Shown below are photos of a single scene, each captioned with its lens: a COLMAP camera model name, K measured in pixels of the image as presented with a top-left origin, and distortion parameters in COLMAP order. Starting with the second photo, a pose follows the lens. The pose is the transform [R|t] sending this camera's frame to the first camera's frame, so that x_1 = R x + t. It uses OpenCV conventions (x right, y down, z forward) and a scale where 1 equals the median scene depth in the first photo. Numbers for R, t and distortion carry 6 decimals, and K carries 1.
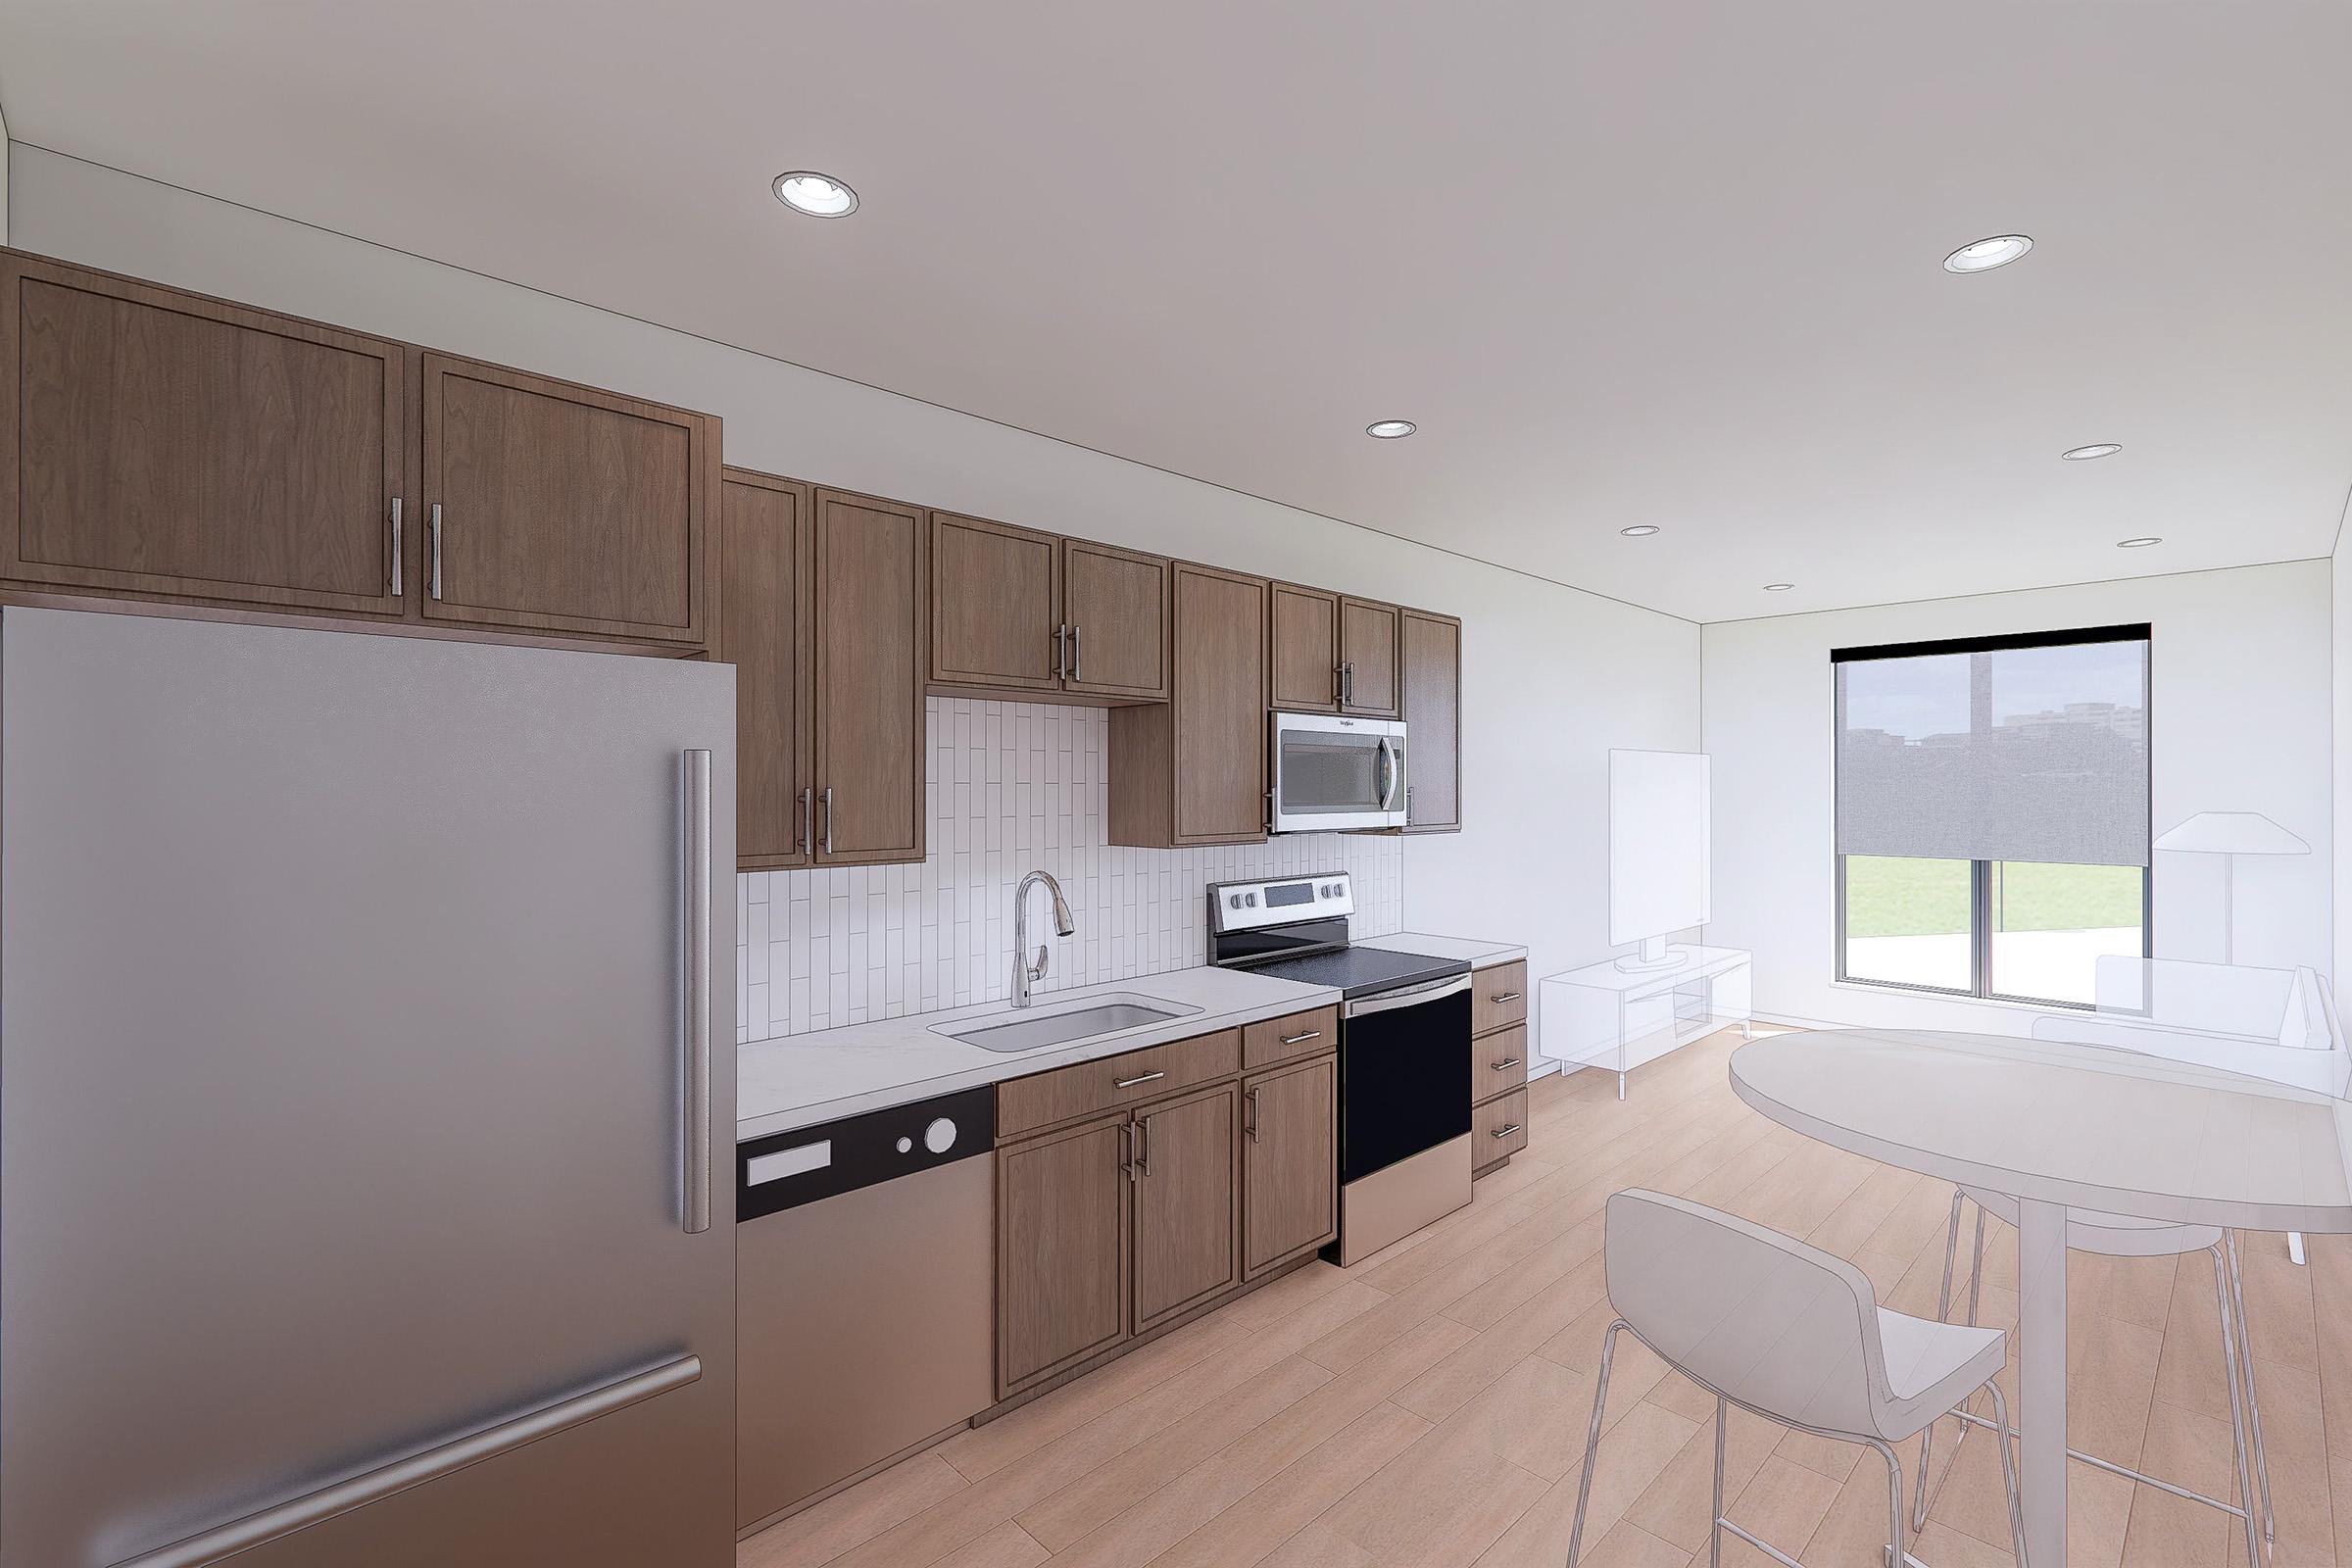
lens RADIAL K [[1095.9, 0, 1176.0], [0, 1095.9, 784.0], [0, 0, 1]] dist [-0.030727, 0.000099]
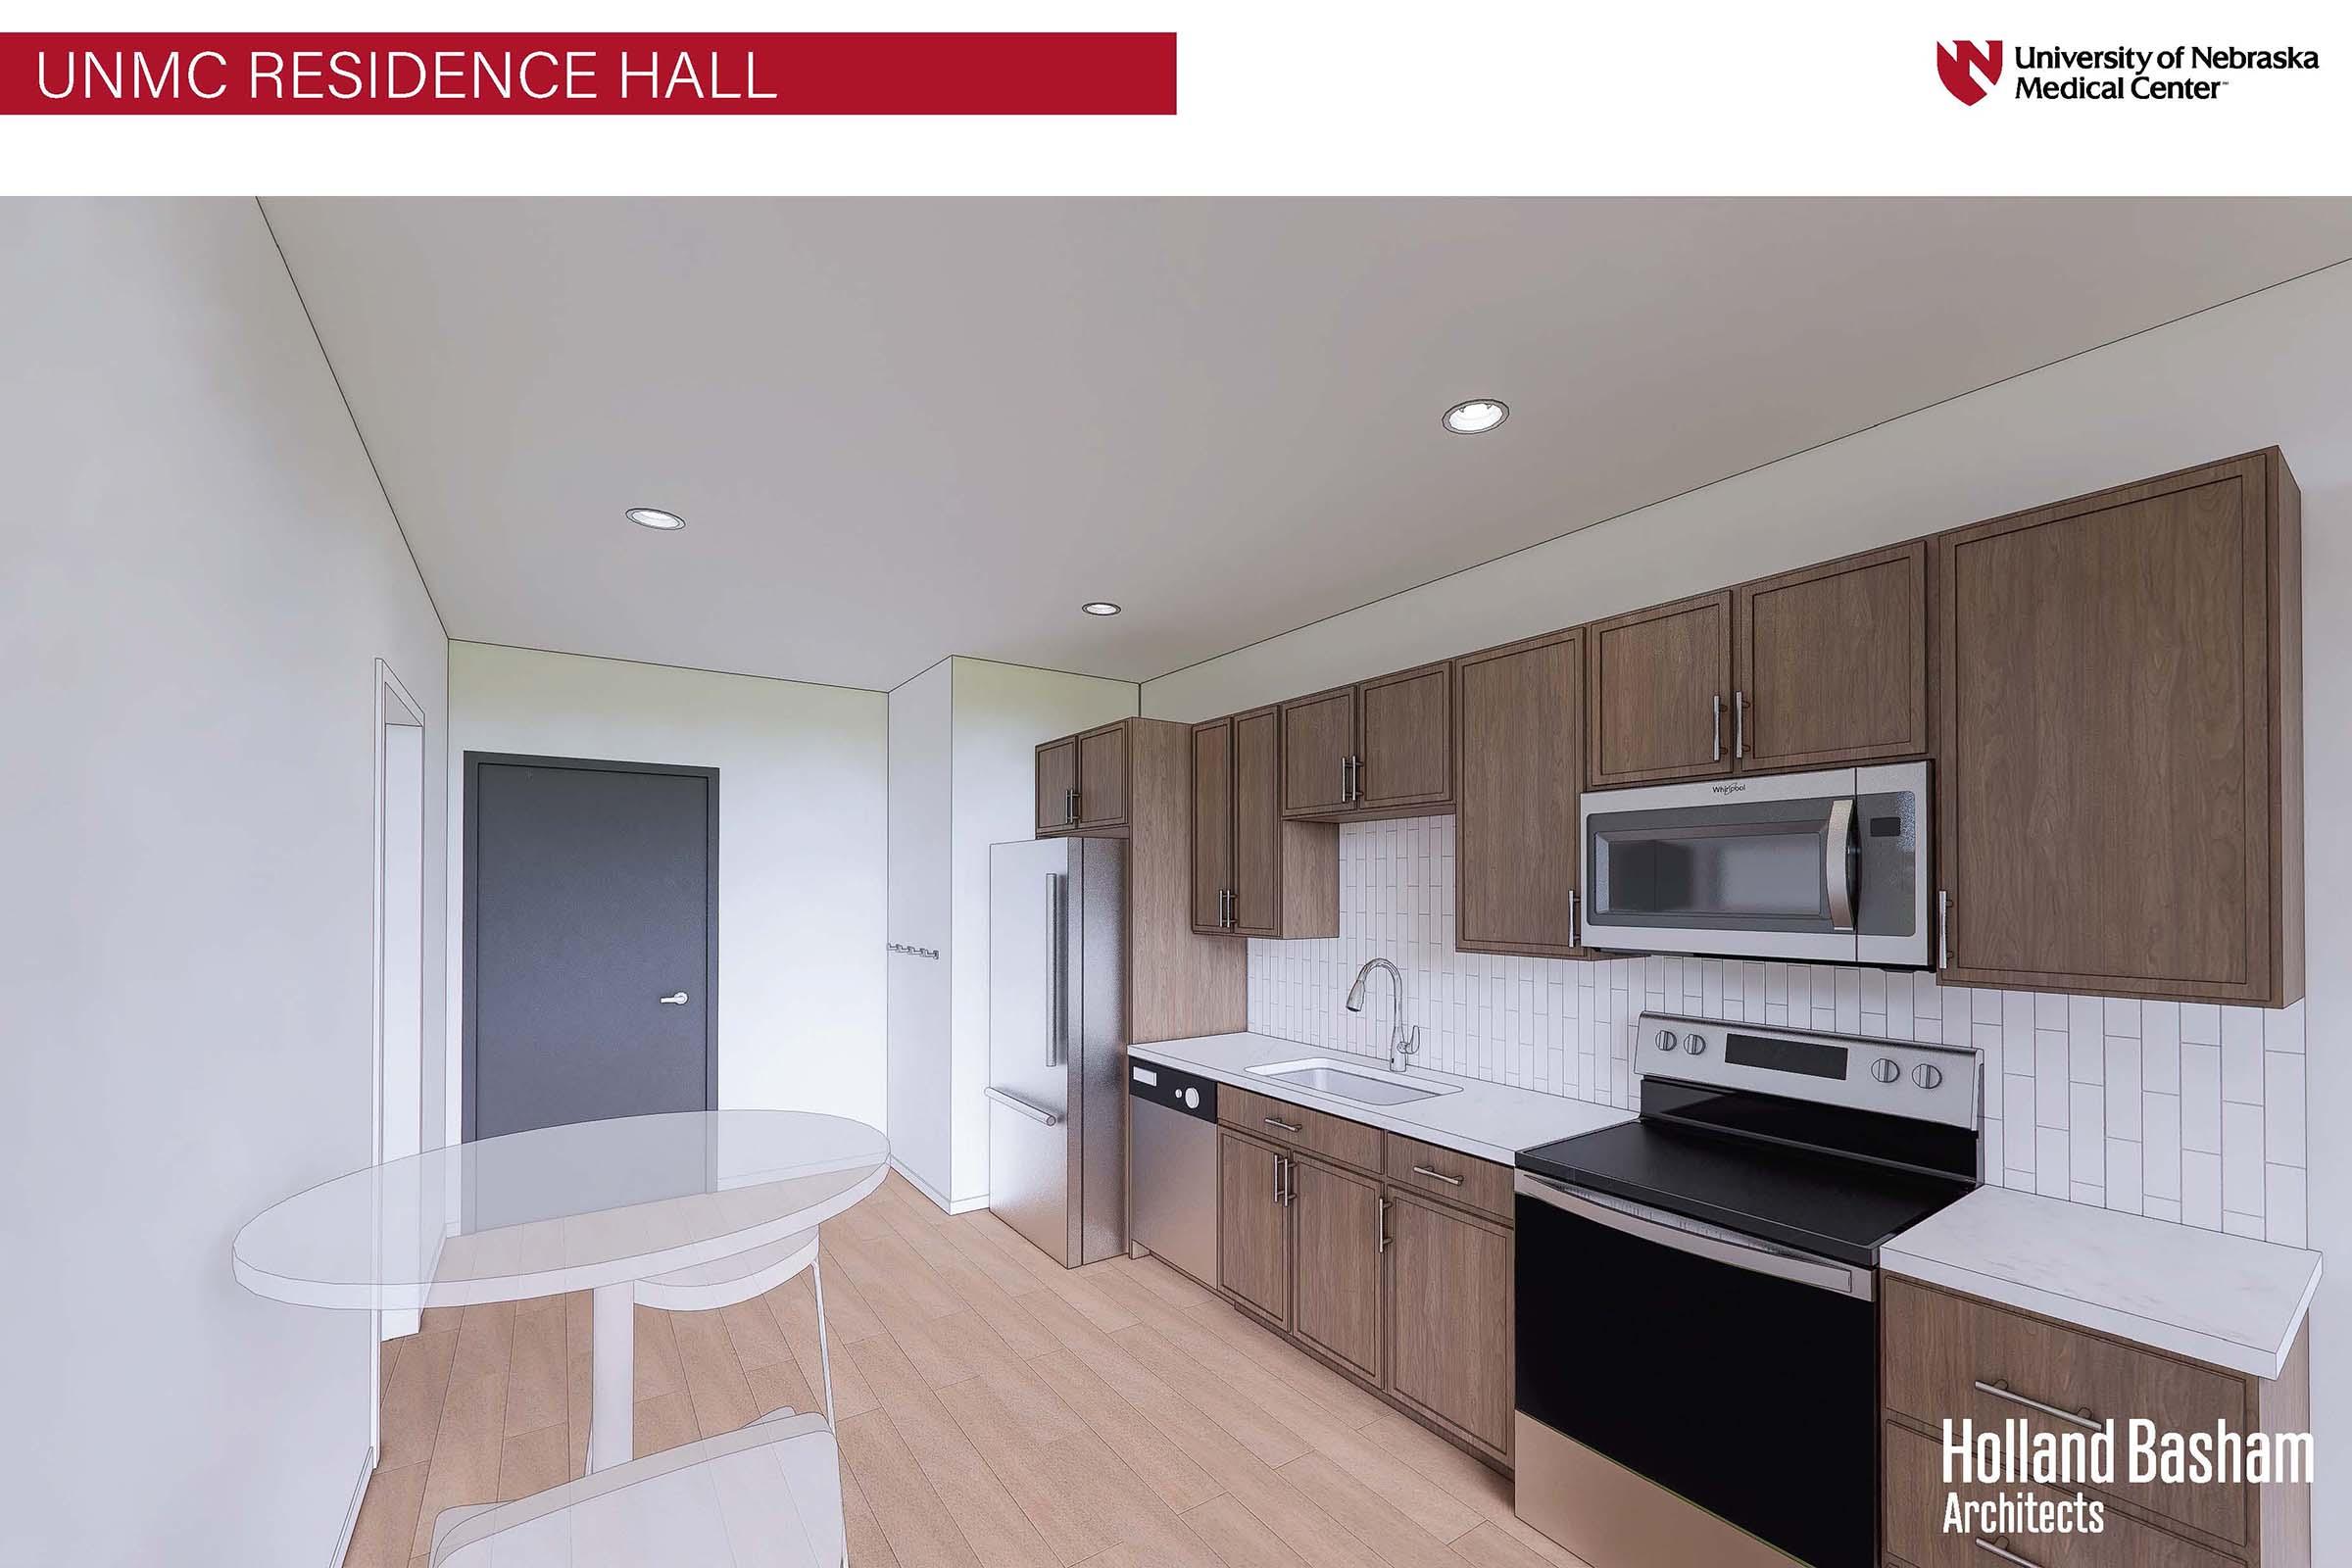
lens RADIAL K [[947.6, 0, 1177.9], [0, 947.6, 882.2], [0, 0, 1]] dist [0.000831, 0.000087]
pose [[-0.203548, -0.001973, -0.979063, 0.871613], [0.007085, 0.999969, -0.003488, -0.002309], [0.979039, -0.007647, -0.203528, 0.919318]]
